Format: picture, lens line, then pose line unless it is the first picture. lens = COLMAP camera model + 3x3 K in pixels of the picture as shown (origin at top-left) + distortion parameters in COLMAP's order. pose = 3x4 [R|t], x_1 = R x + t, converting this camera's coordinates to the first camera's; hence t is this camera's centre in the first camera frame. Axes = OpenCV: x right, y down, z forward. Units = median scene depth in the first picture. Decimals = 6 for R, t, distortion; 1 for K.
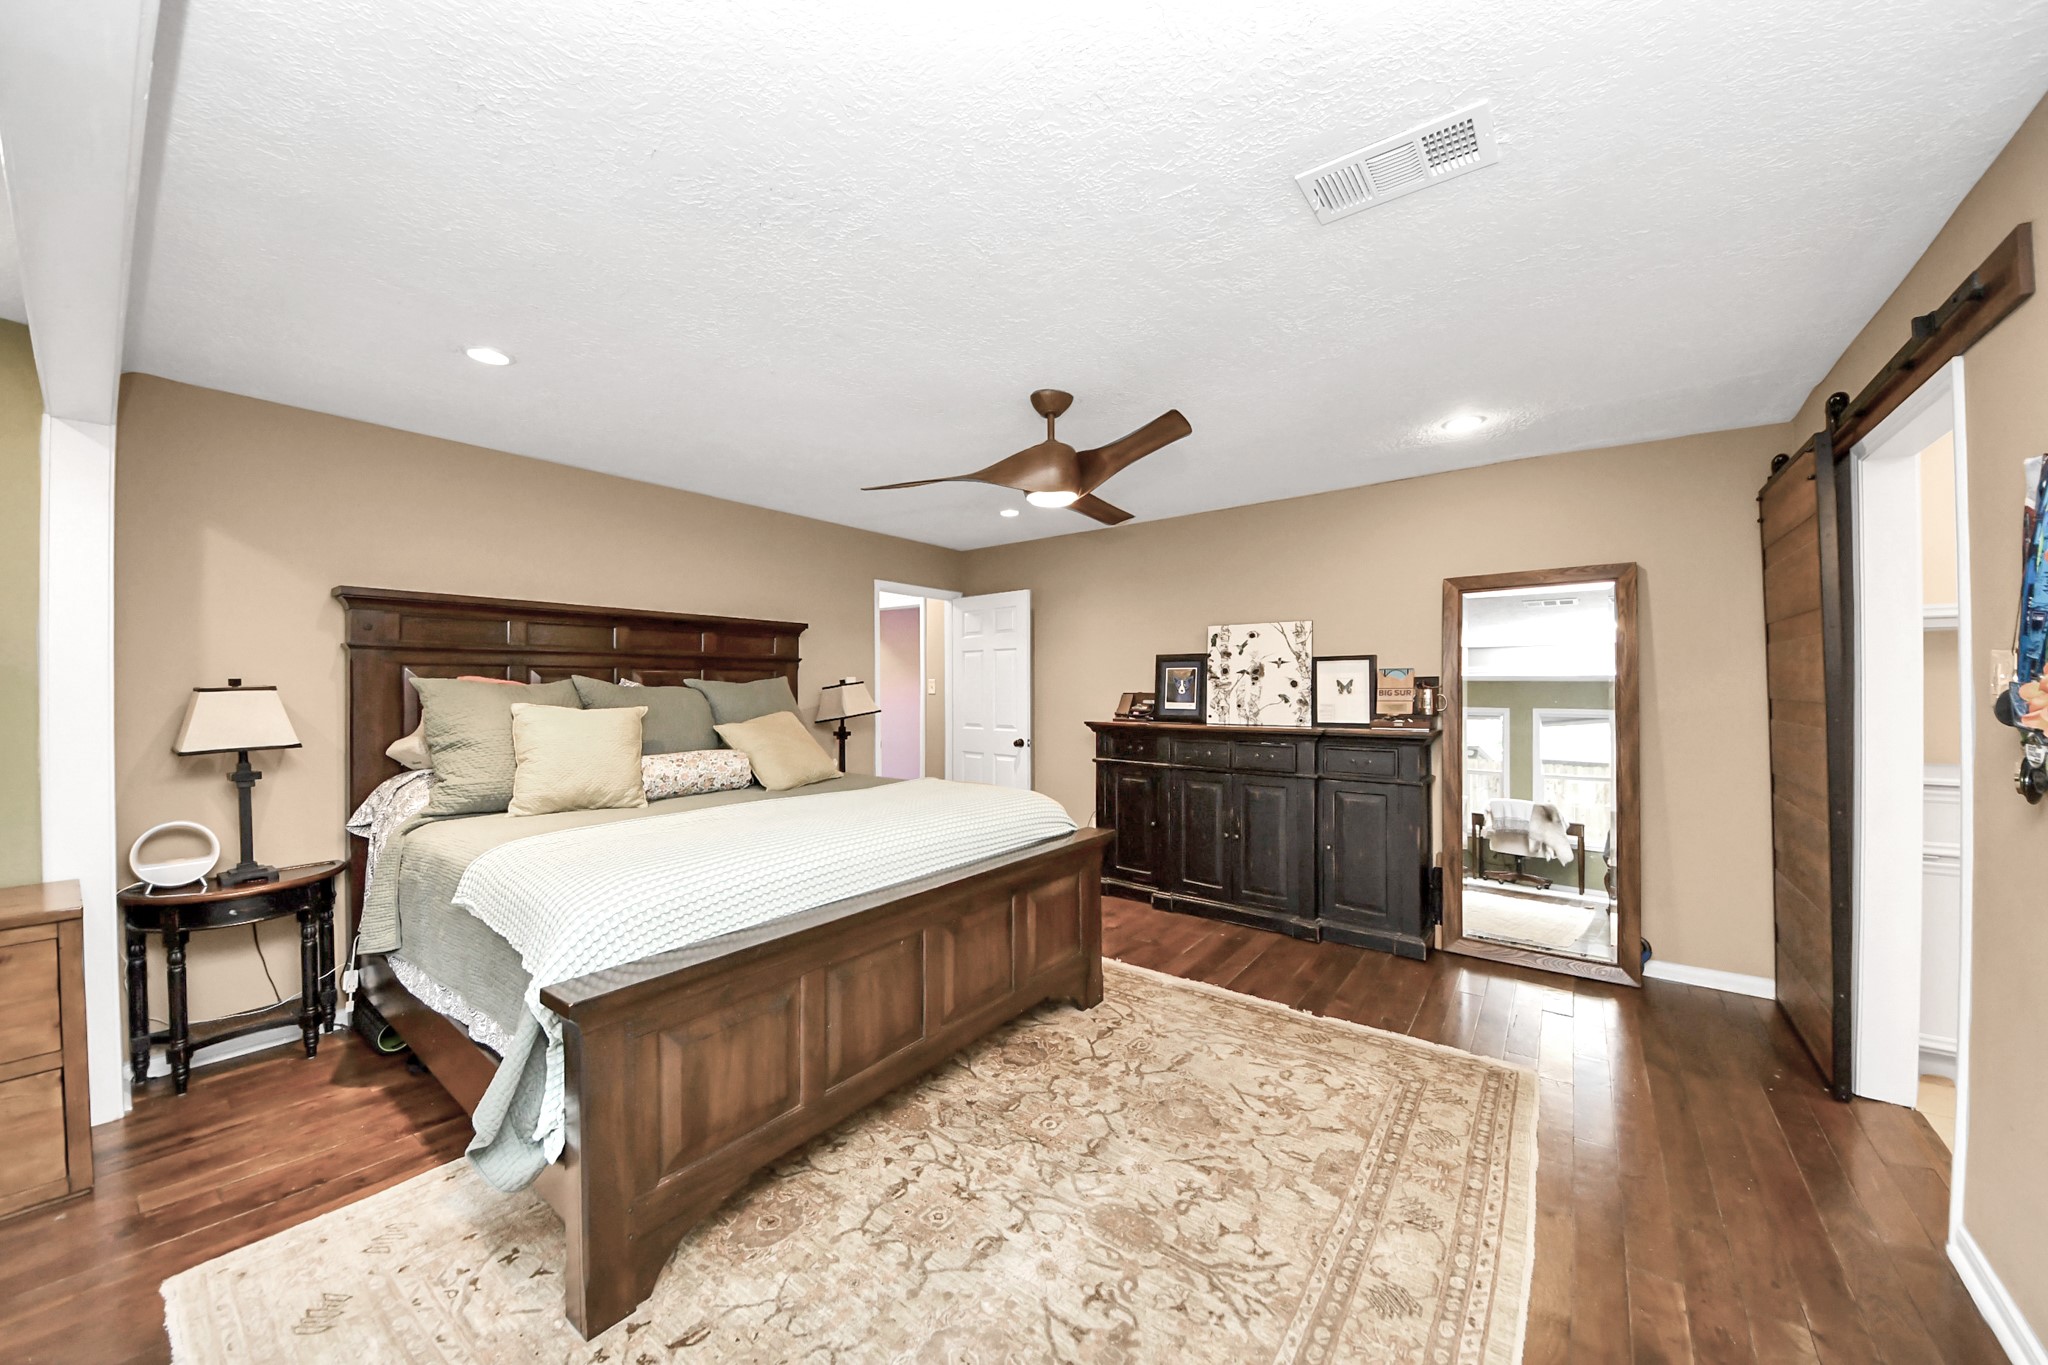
lens RADIAL K [[729.7, 0, 1024.0], [0, 729.7, 682.5], [0, 0, 1]] dist [0.008150, 0.000008]
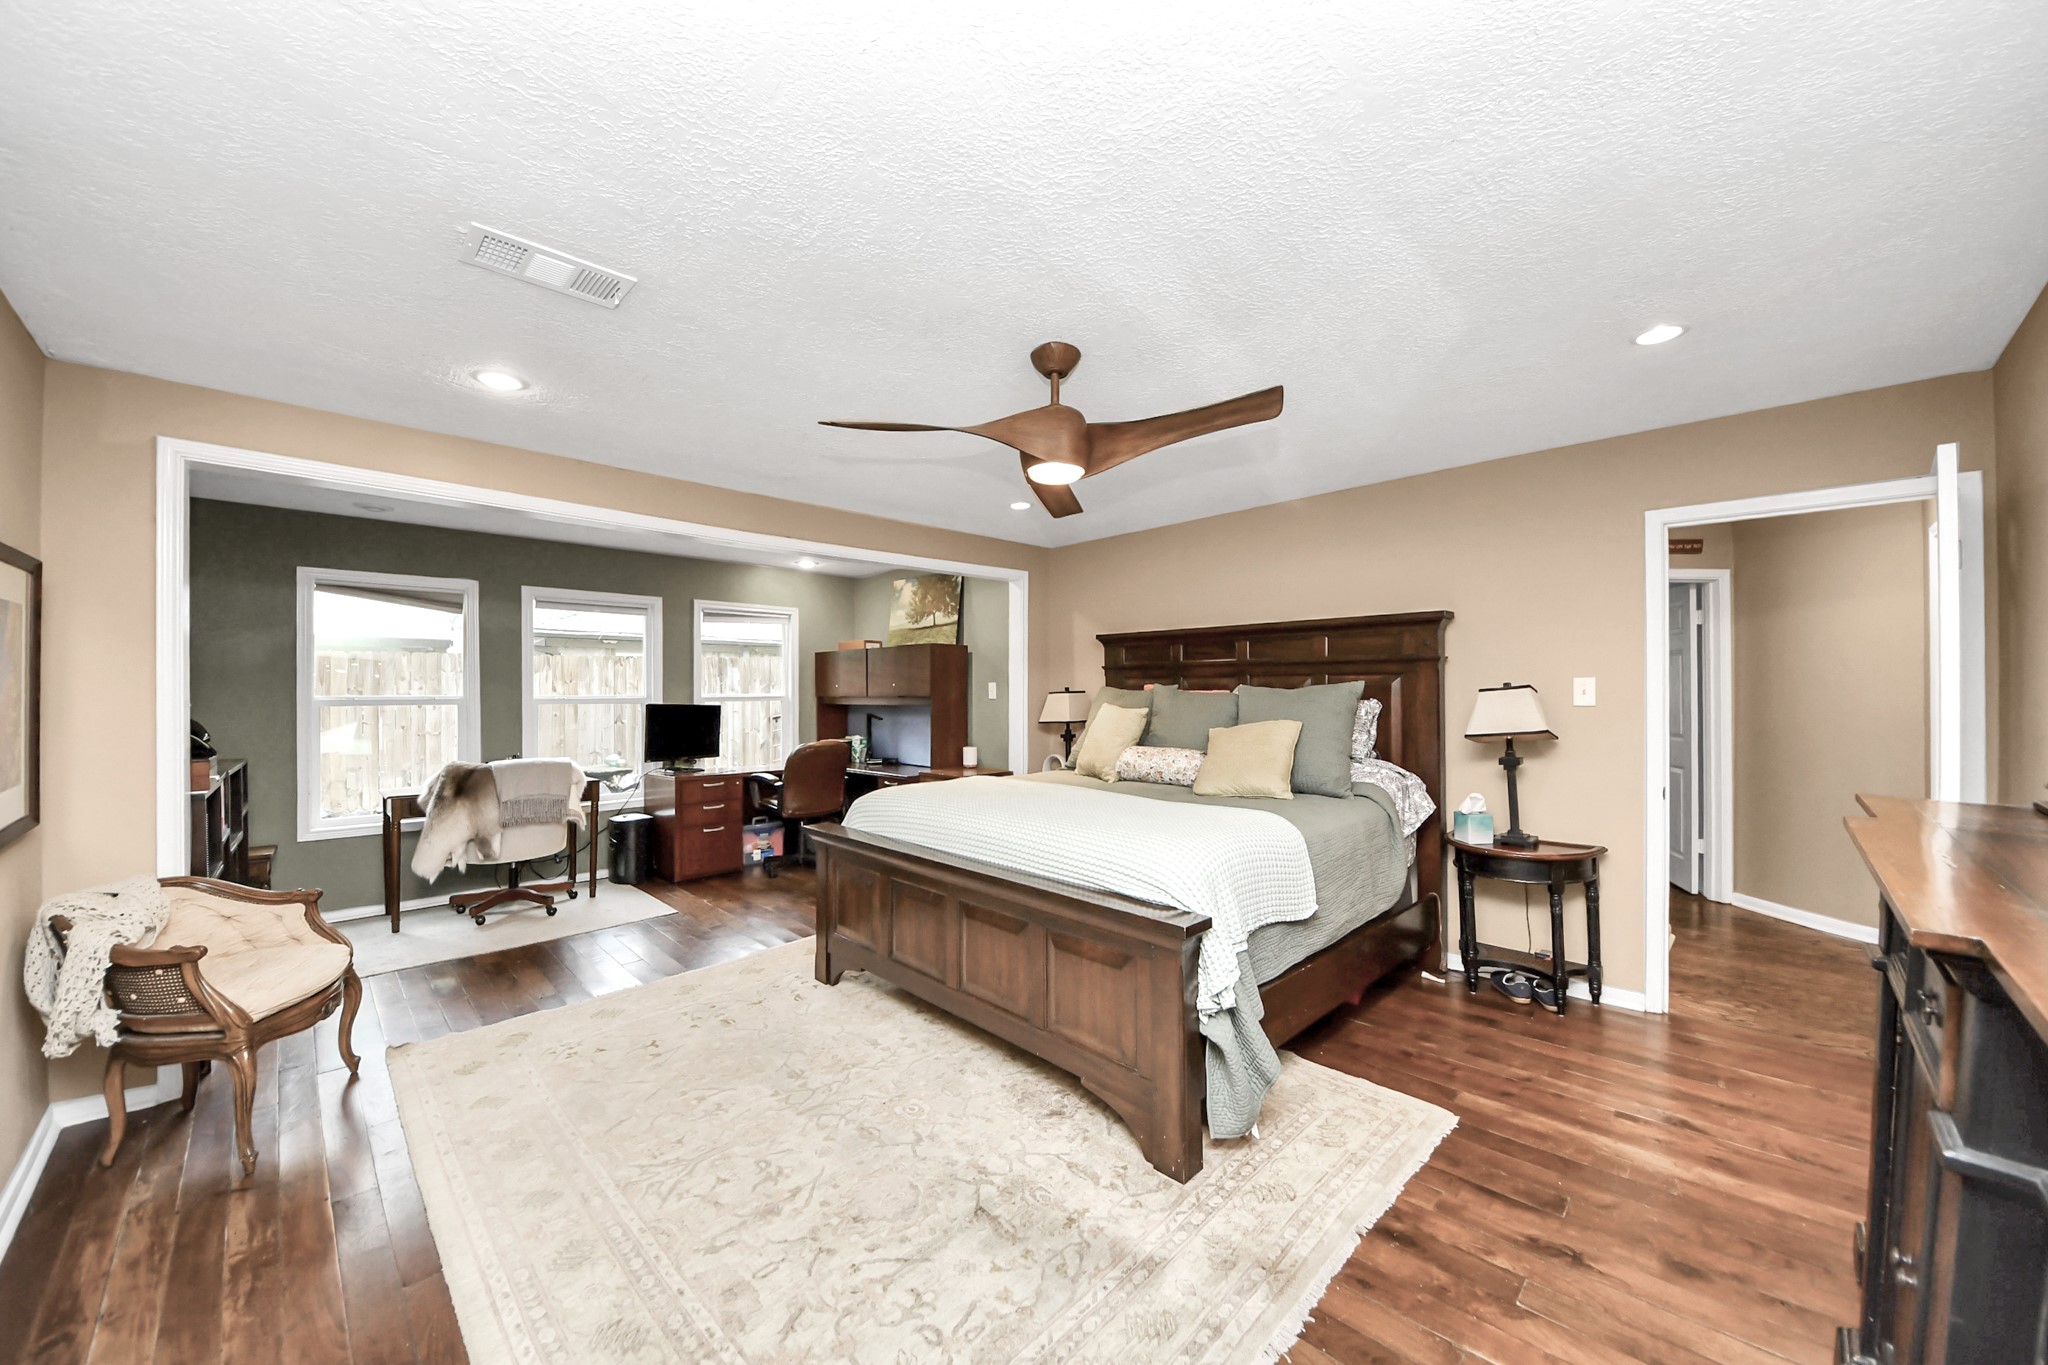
lens RADIAL K [[751.8, 0, 1023.3], [0, 751.8, 696.8], [0, 0, 1]] dist [-0.000009, -0.000005]
pose [[-0.135697, 0.015846, -0.990624, 0.814219], [0.005308, 0.999869, 0.015267, -0.007576], [0.990736, -0.003186, -0.135763, 0.982368]]
